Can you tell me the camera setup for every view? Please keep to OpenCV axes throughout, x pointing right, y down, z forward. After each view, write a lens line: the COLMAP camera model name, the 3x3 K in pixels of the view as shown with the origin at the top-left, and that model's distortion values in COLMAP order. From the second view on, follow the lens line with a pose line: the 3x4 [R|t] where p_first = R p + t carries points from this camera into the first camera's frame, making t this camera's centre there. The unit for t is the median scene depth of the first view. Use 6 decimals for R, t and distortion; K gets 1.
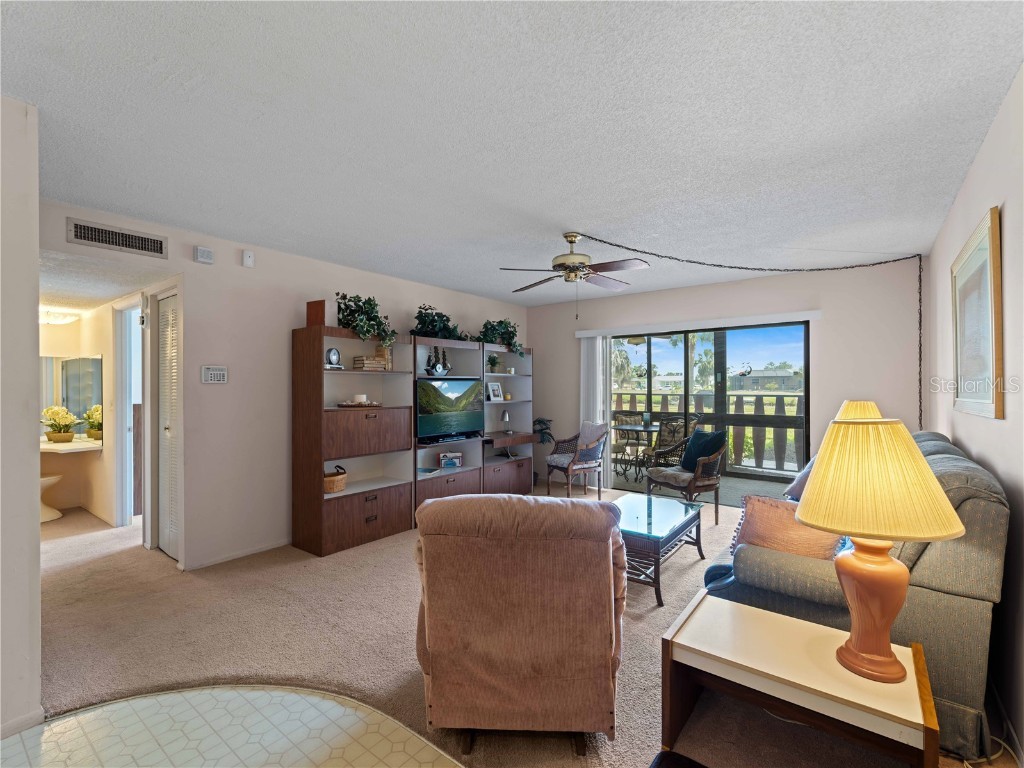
lens RADIAL K [[462.0, 0, 512.0], [0, 462.0, 384.0], [0, 0, 1]] dist [0.000093, -0.000165]
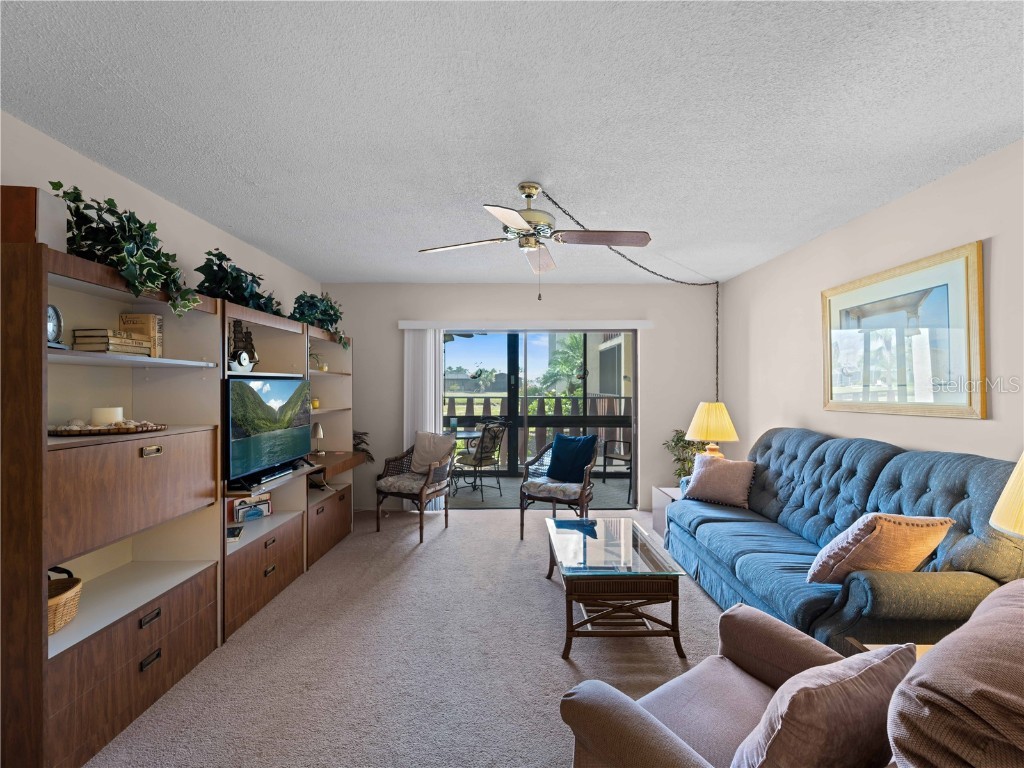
lens RADIAL K [[460.0, 0, 512.0], [0, 460.0, 384.0], [0, 0, 1]] dist [-0.000573, -0.000805]
pose [[0.793660, 0.006493, 0.608326, -0.261836], [-0.004559, 0.999978, -0.004725, -0.000815], [-0.608344, 0.000977, 0.793673, 0.330776]]
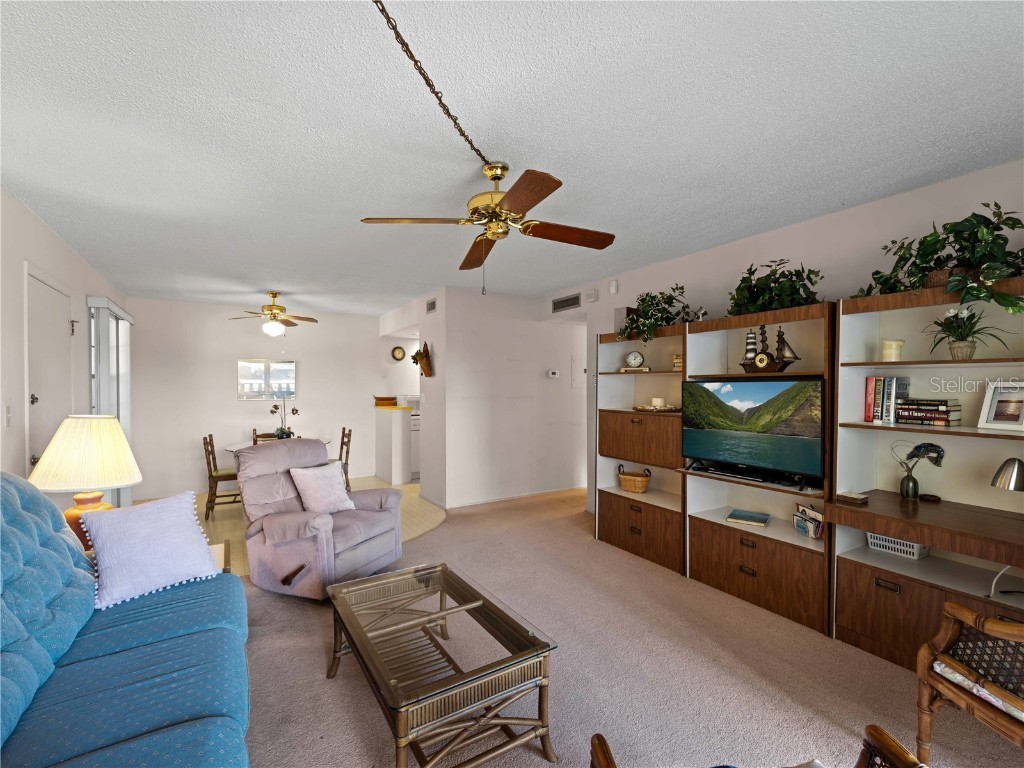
lens RADIAL K [[460.0, 0, 512.0], [0, 460.0, 384.0], [0, 0, 1]] dist [-0.000573, -0.000805]
pose [[-0.345394, -0.001393, -0.938457, 0.577951], [0.004370, 0.999986, -0.003093, -0.003133], [0.938448, -0.005170, -0.345383, 0.958371]]
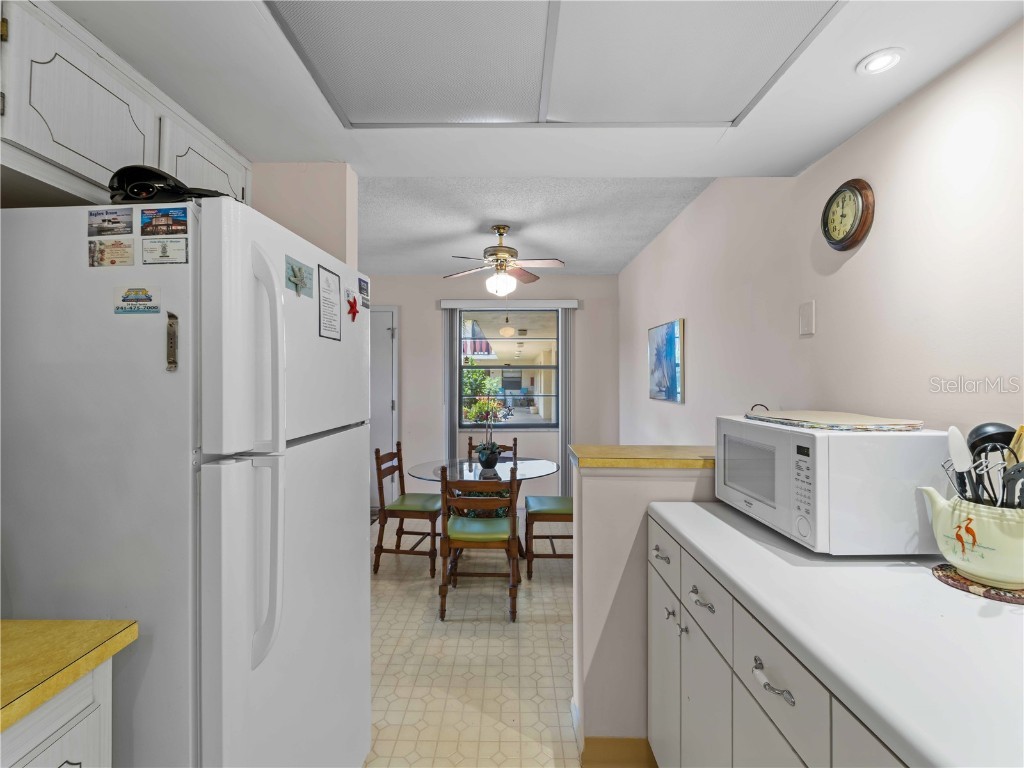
lens RADIAL K [[462.0, 0, 512.0], [0, 462.0, 384.0], [0, 0, 1]] dist [0.000093, -0.000165]
pose [[-0.613781, -0.005808, 0.789455, -0.930938], [-0.001747, 0.999980, 0.005998, 0.003018], [-0.789474, 0.002302, -0.613780, 0.413312]]
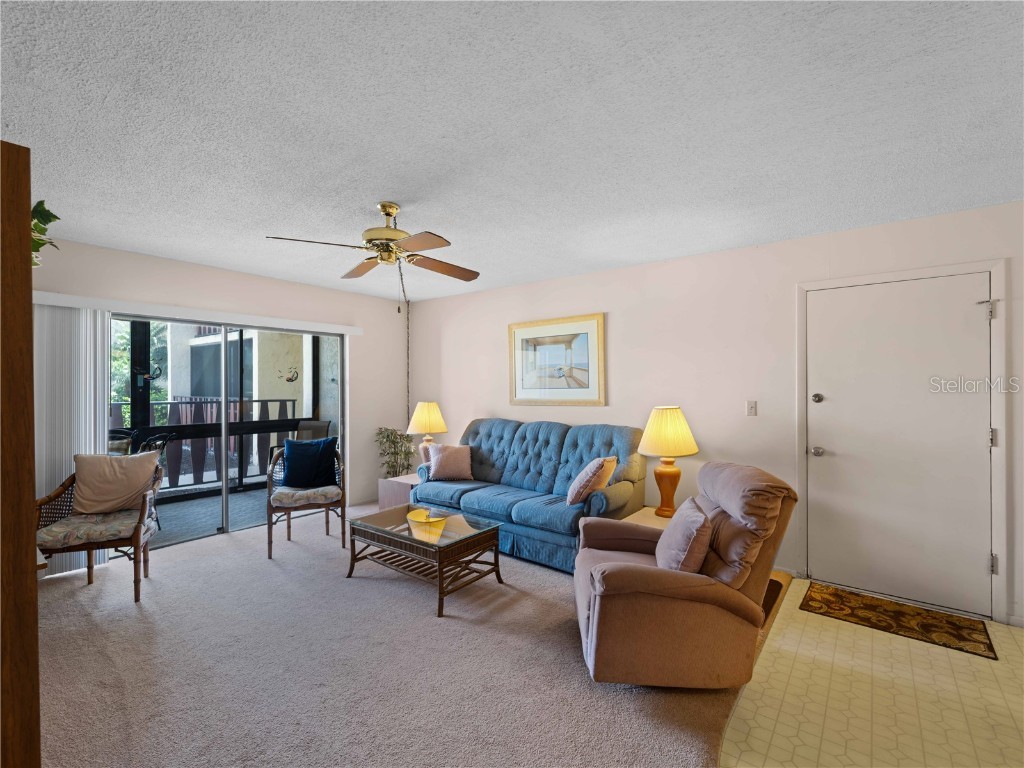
lens RADIAL K [[460.0, 0, 512.0], [0, 460.0, 384.0], [0, 0, 1]] dist [-0.000573, -0.000805]
pose [[0.009687, 0.009715, 0.999906, -0.515505], [-0.000746, 0.999953, -0.009708, -0.003676], [-0.999953, -0.000651, 0.009694, 0.596772]]
